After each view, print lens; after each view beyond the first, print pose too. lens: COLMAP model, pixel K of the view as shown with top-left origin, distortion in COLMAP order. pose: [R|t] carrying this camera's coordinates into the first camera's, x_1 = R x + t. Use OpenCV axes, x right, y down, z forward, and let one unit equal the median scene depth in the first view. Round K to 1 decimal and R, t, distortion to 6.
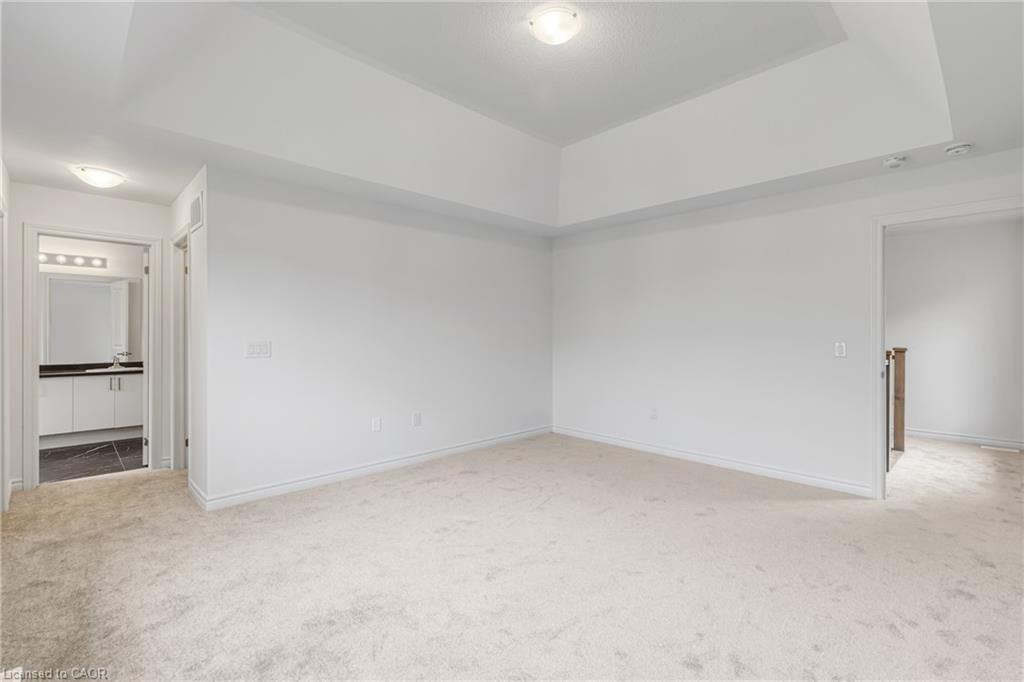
lens RADIAL K [[467.0, 0, 515.3], [0, 467.0, 337.1], [0, 0, 1]] dist [0.013754, 0.001137]
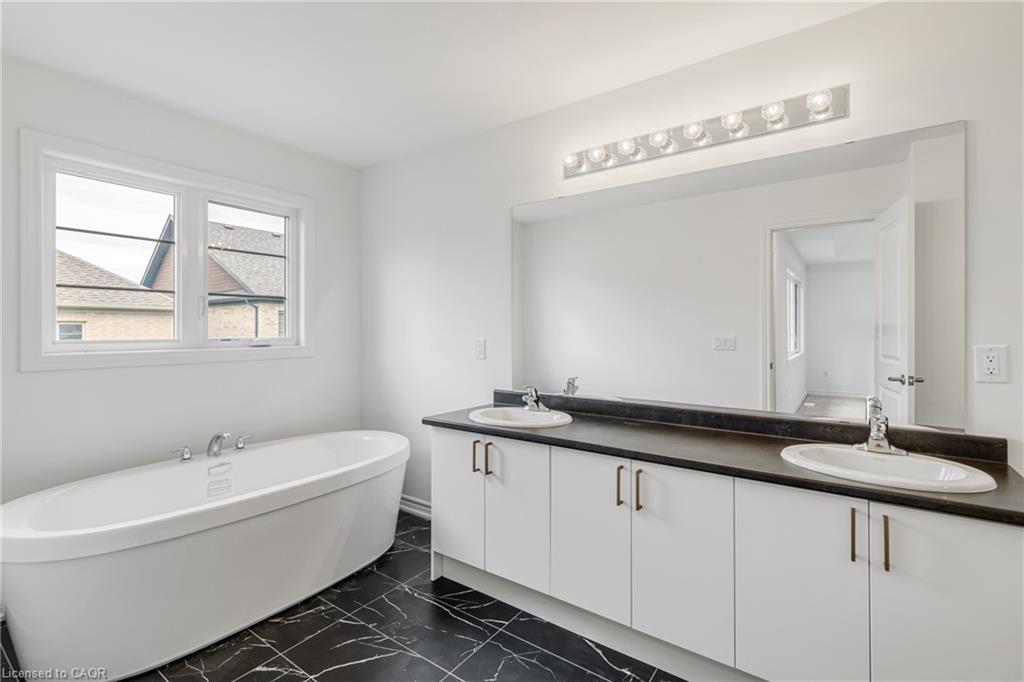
lens RADIAL K [[467.0, 0, 515.4], [0, 467.0, 331.2], [0, 0, 1]] dist [0.013754, 0.001137]
pose [[0.186736, -0.000399, -0.982410, -0.608005], [0.001022, 0.999999, -0.000212, -0.007659], [0.982410, -0.000964, 0.186737, 0.733411]]
